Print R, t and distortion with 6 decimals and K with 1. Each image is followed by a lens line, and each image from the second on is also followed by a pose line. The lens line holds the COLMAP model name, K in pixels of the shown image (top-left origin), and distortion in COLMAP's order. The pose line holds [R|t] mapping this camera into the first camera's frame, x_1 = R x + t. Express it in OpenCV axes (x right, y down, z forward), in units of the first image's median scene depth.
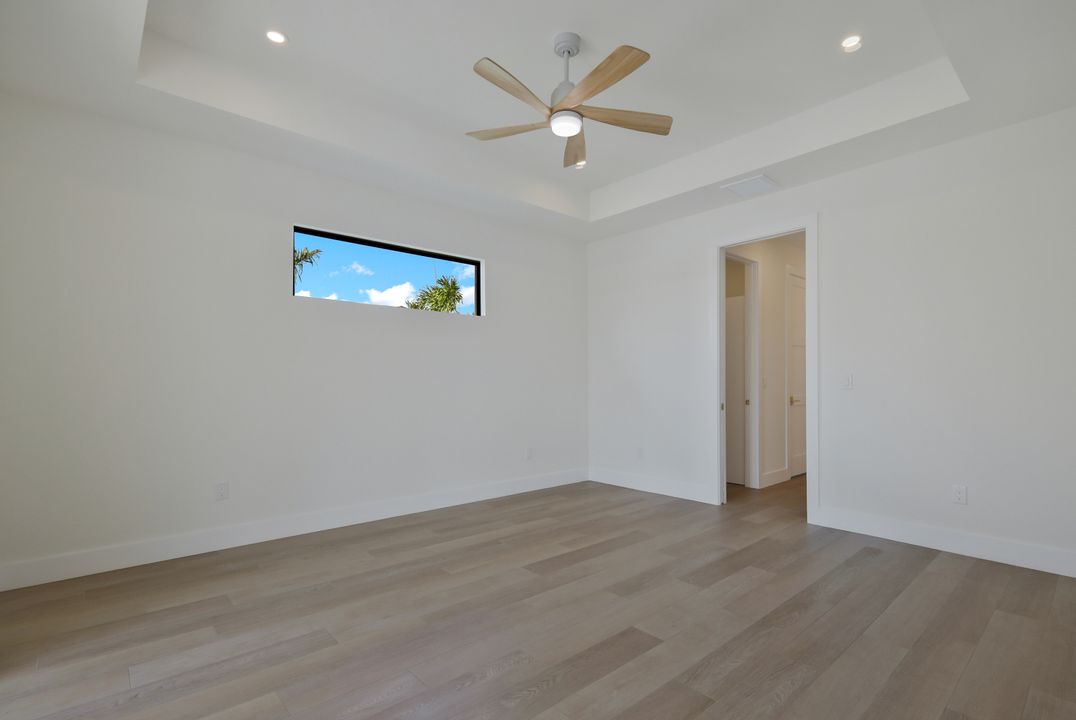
lens RADIAL K [[852.6, 0, 538.0], [0, 852.6, 360.0], [0, 0, 1]] dist [0.092042, 0.000939]
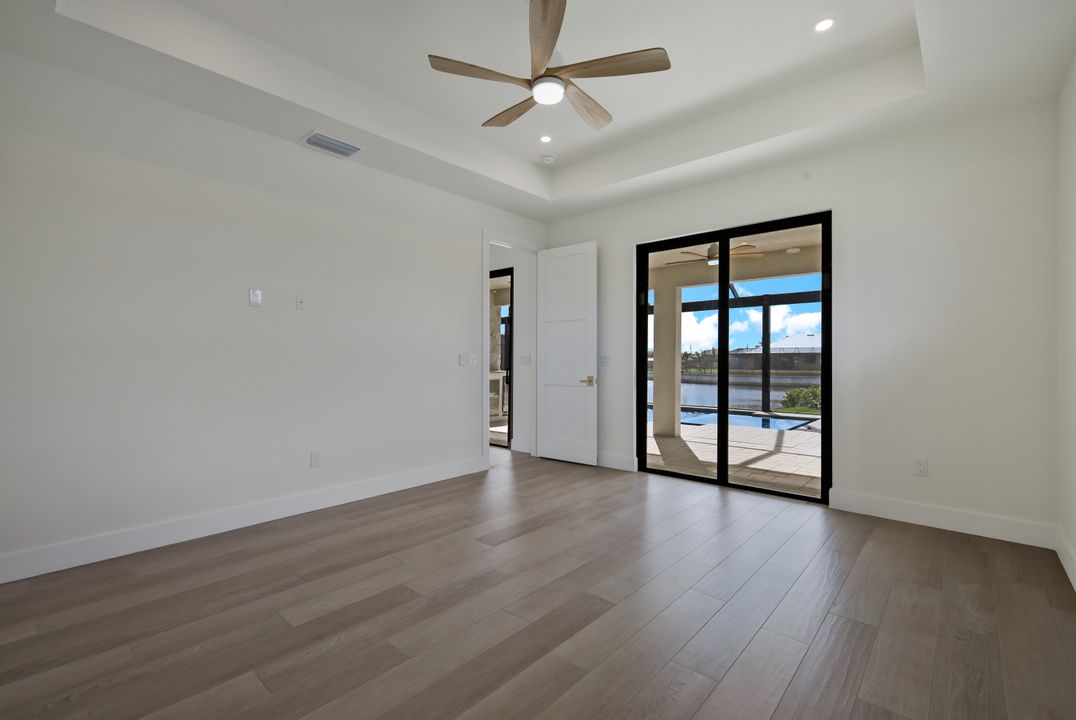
lens RADIAL K [[852.6, 0, 538.0], [0, 852.6, 360.0], [0, 0, 1]] dist [0.092042, 0.000939]
pose [[-0.996958, -0.007816, -0.077546, 0.127190], [-0.005895, 0.999671, -0.024971, 0.051313], [0.077716, -0.024438, -0.996676, 2.016582]]
